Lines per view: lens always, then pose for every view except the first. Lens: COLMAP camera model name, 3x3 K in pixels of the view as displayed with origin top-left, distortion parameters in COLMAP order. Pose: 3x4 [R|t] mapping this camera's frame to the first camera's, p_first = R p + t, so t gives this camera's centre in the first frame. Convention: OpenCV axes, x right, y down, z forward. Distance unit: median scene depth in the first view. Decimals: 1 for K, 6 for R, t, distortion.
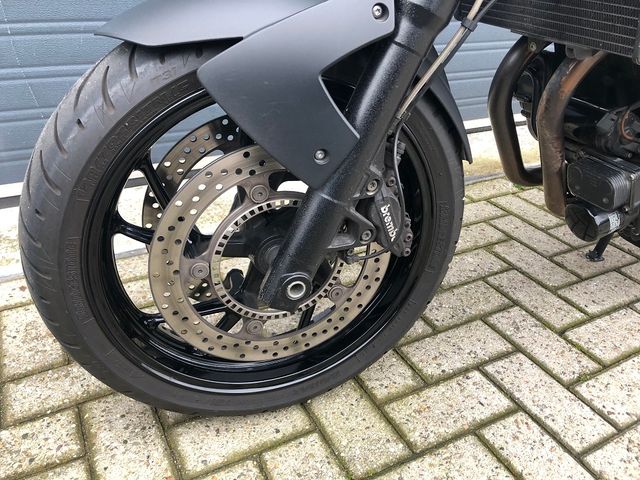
lens RADIAL K [[529.1, 0, 320.0], [0, 529.1, 240.0], [0, 0, 1]] dist [0.015117, 0.003363]
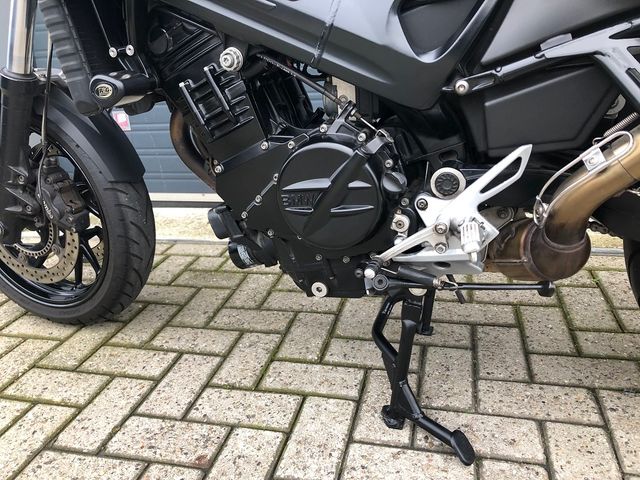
lens RADIAL K [[529.1, 0, 320.0], [0, 529.1, 240.0], [0, 0, 1]] dist [0.015117, 0.003363]
pose [[0.739021, 0.166865, -0.652690, 1.540566], [-0.250775, 0.967352, -0.036634, -0.066777], [0.625268, 0.190752, 0.756739, 0.223283]]
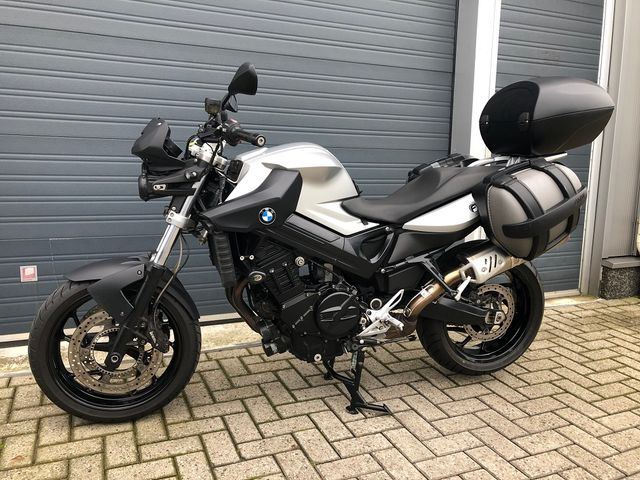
lens RADIAL K [[529.1, 0, 320.0], [0, 529.1, 240.0], [0, 0, 1]] dist [0.015117, 0.003363]
pose [[0.996698, 0.013165, -0.080122, 1.004254], [-0.039111, 0.942589, -0.331656, 0.308290], [0.071156, 0.333695, 0.939992, -1.459972]]
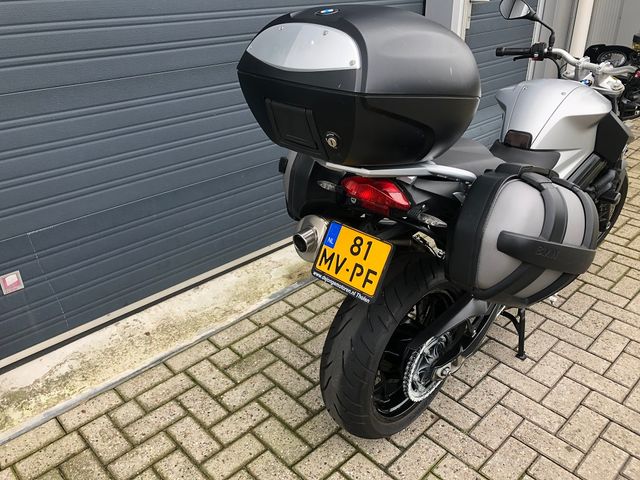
lens RADIAL K [[529.1, 0, 320.0], [0, 529.1, 240.0], [0, 0, 1]] dist [0.015117, 0.003363]
pose [[0.959984, -0.157159, 0.231802, -0.170275], [0.160817, 0.986979, 0.003154, -0.458756], [-0.229279, 0.034250, 0.972758, -1.187885]]
